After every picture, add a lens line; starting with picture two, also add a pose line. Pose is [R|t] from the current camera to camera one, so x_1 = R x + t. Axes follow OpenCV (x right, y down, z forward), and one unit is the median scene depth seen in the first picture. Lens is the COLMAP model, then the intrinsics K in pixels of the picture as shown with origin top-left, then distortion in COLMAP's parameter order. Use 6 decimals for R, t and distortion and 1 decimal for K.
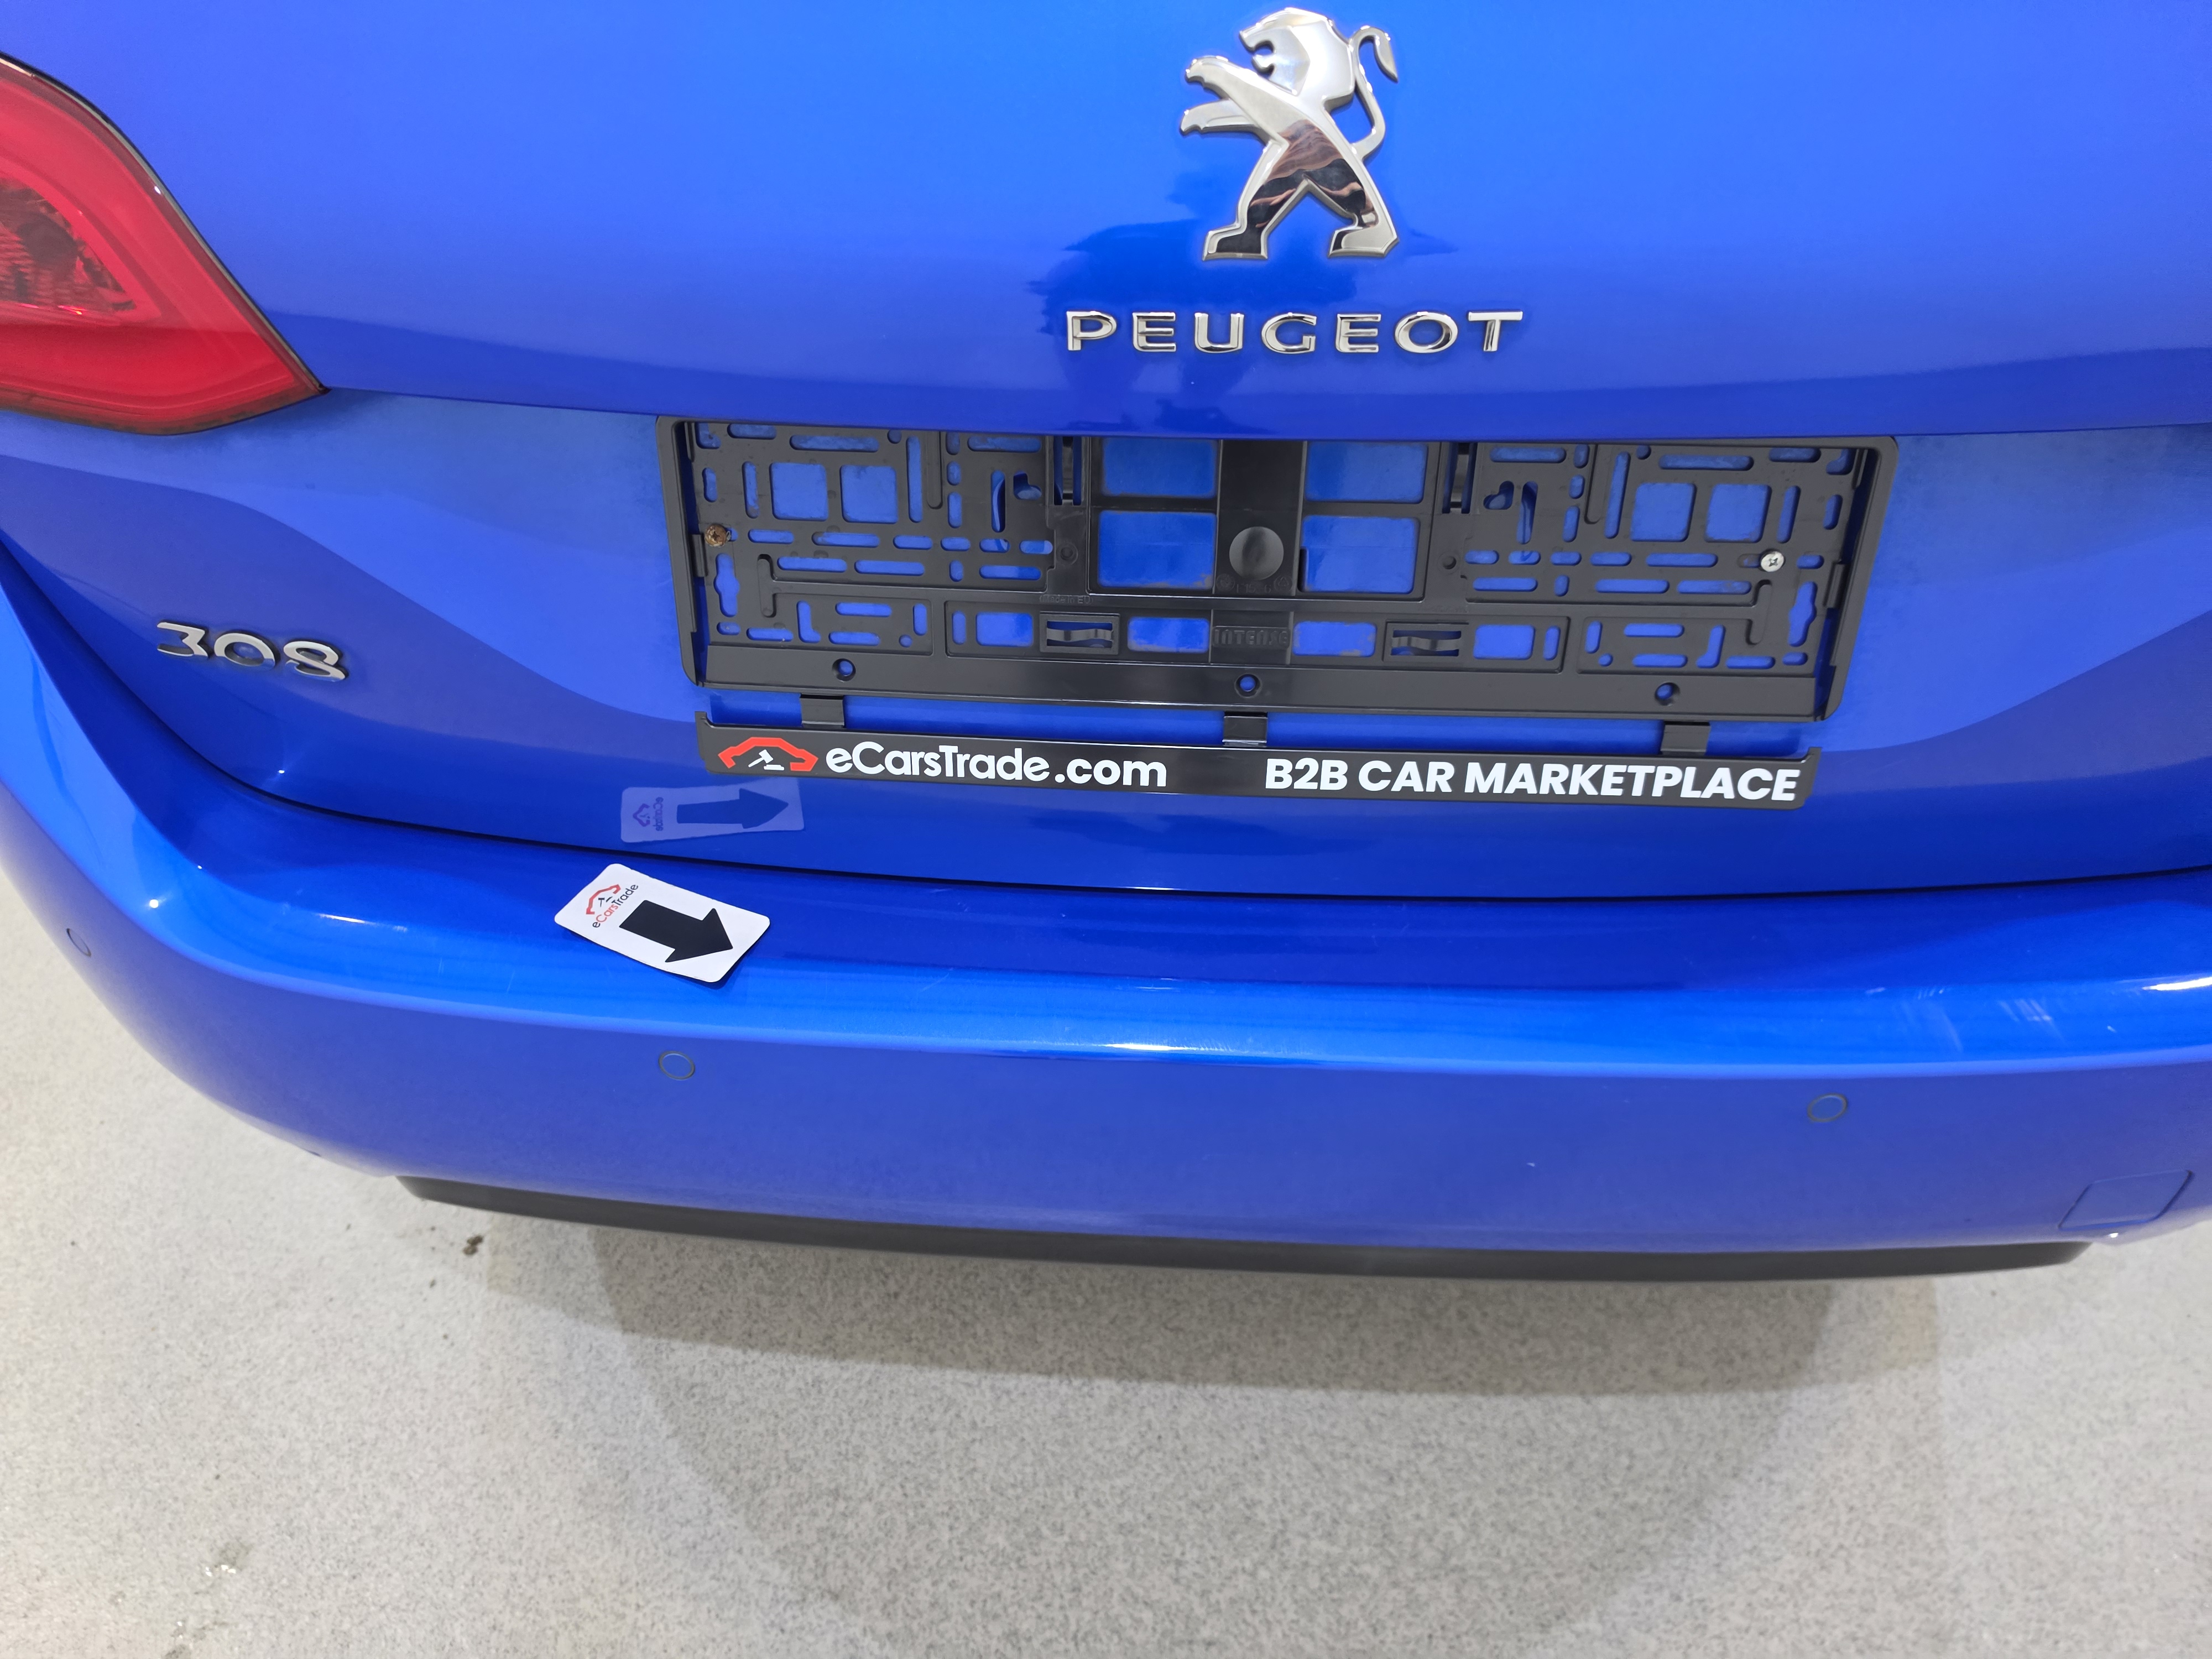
lens RADIAL K [[1622.0, 0, 1046.6], [0, 1622.0, 894.9], [0, 0, 1]] dist [0.033949, -0.057795]
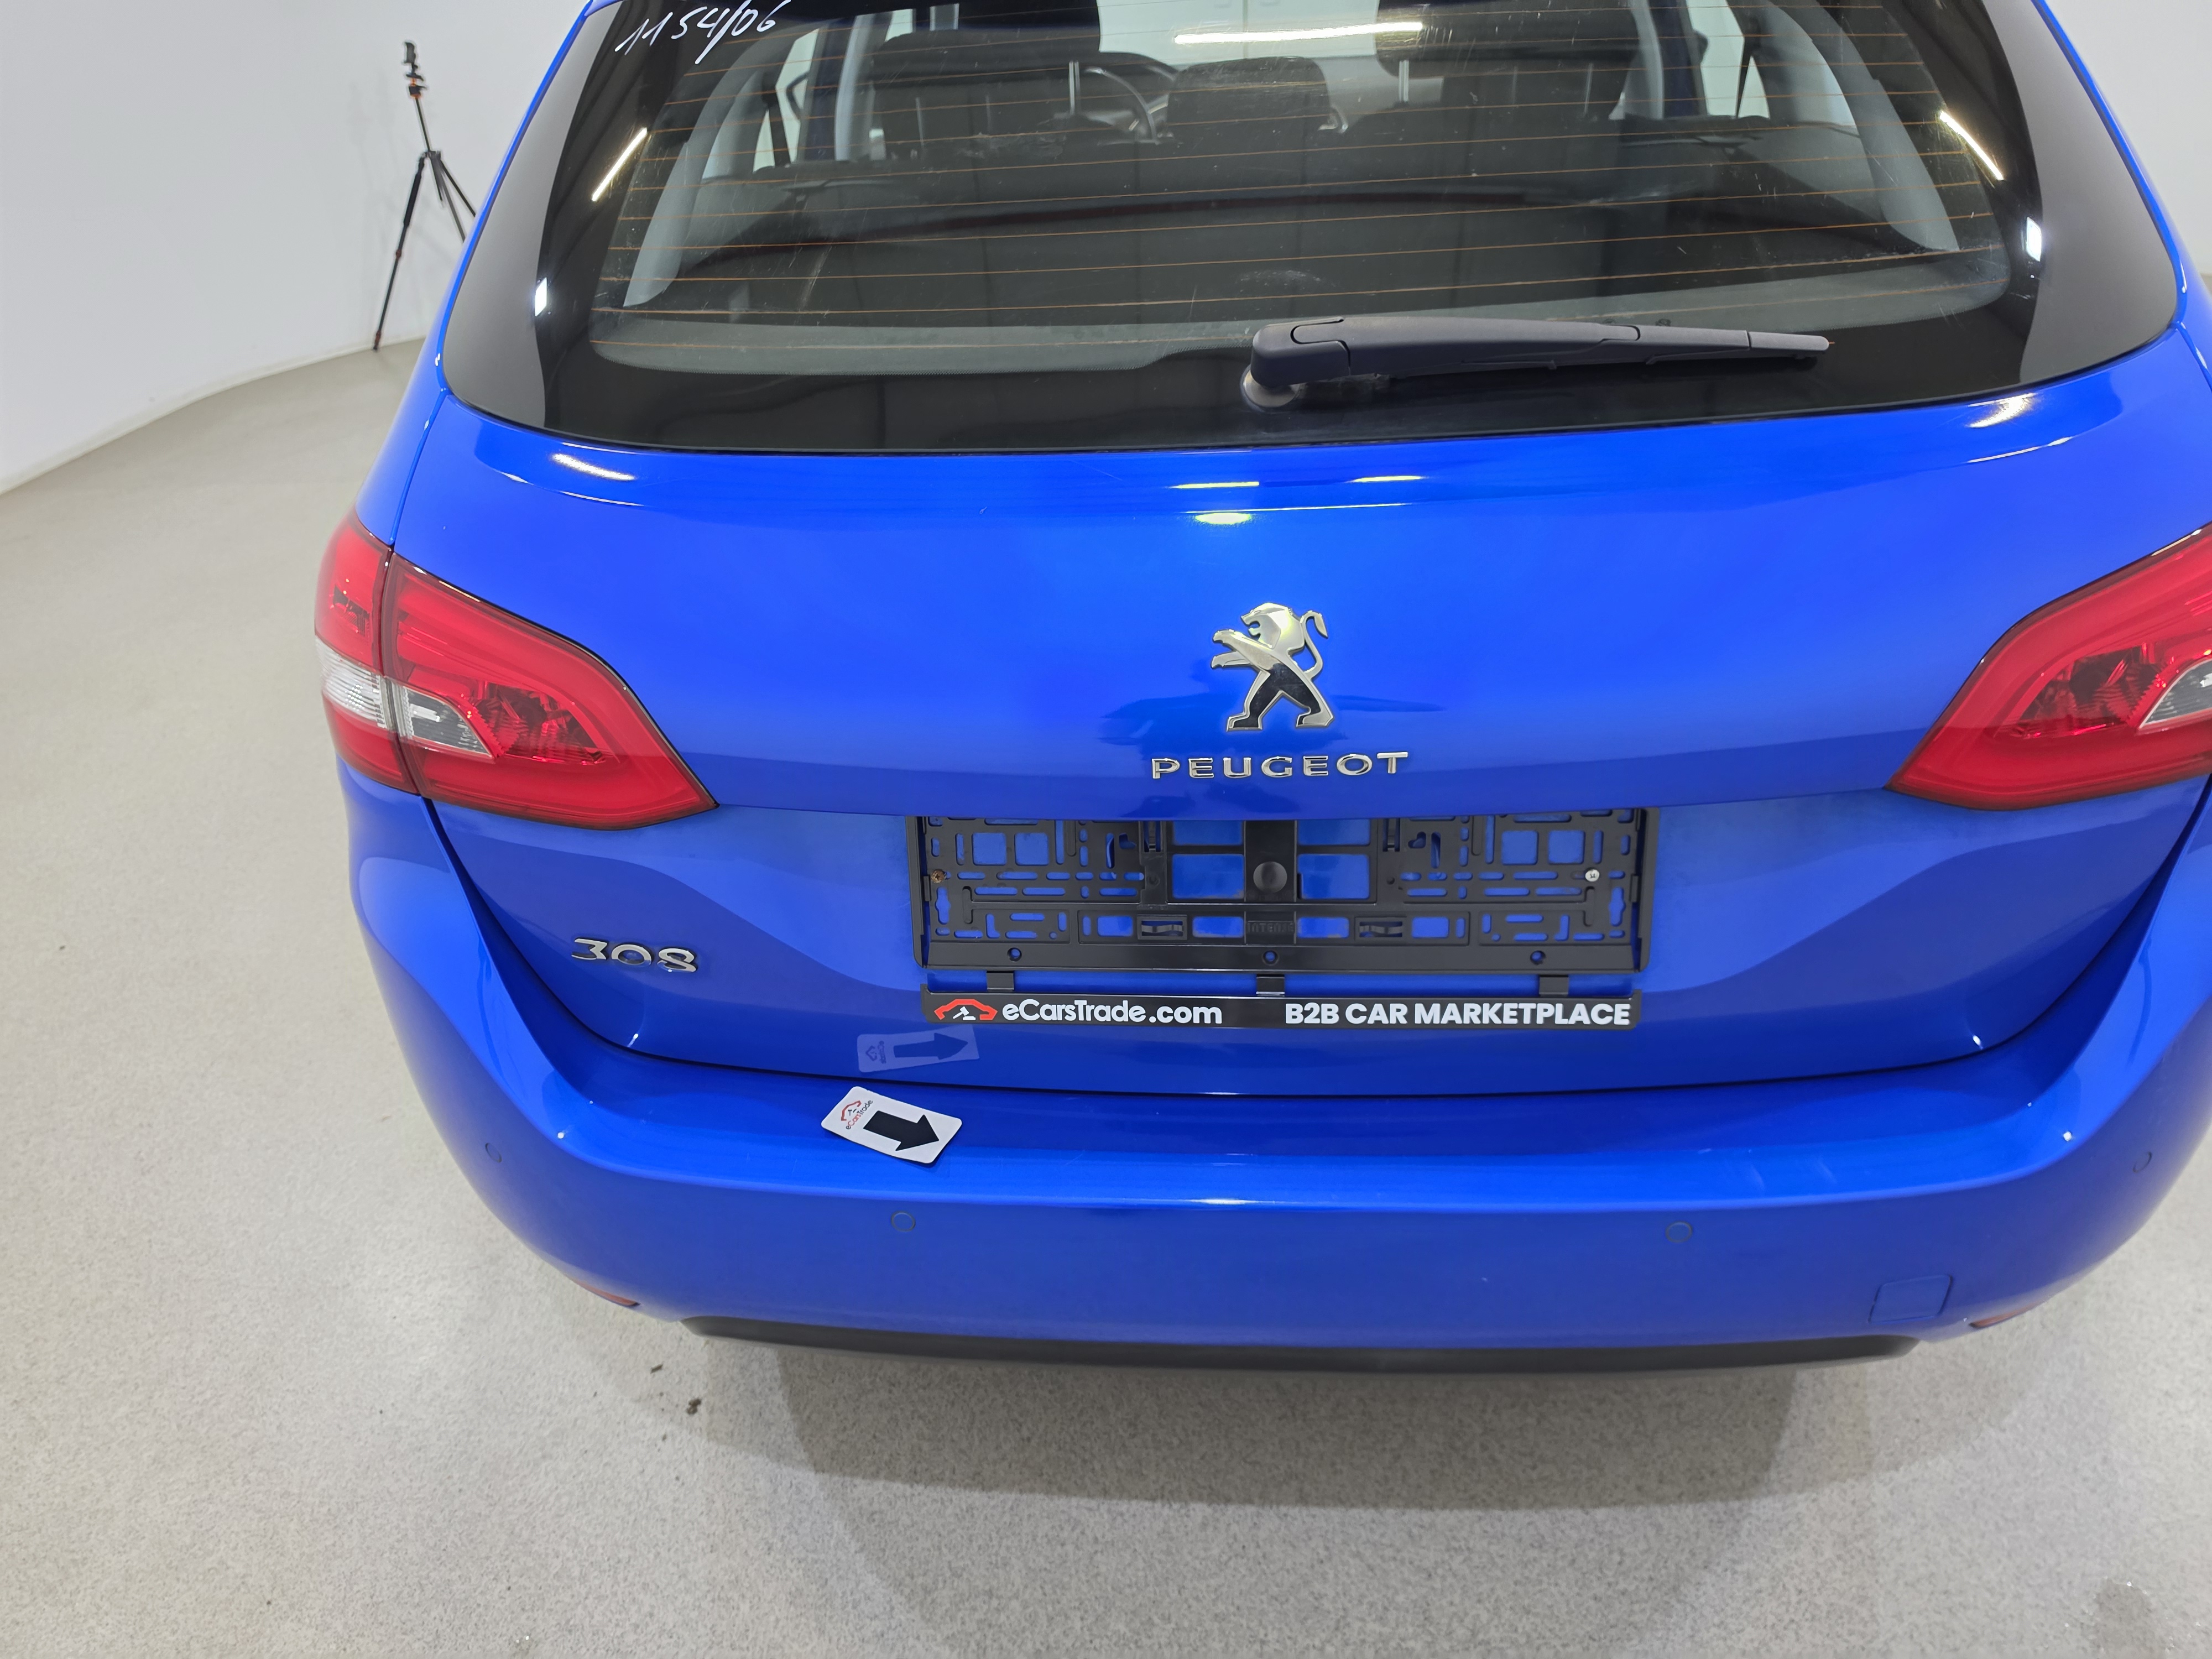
lens RADIAL K [[1657.8, 0, 1076.7], [0, 1657.8, 814.9], [0, 0, 1]] dist [0.070525, -0.116965]
pose [[0.999374, -0.030362, -0.018184, -0.019500], [0.026292, 0.980880, -0.192828, 0.025512], [0.023691, 0.192229, 0.981064, -0.391768]]
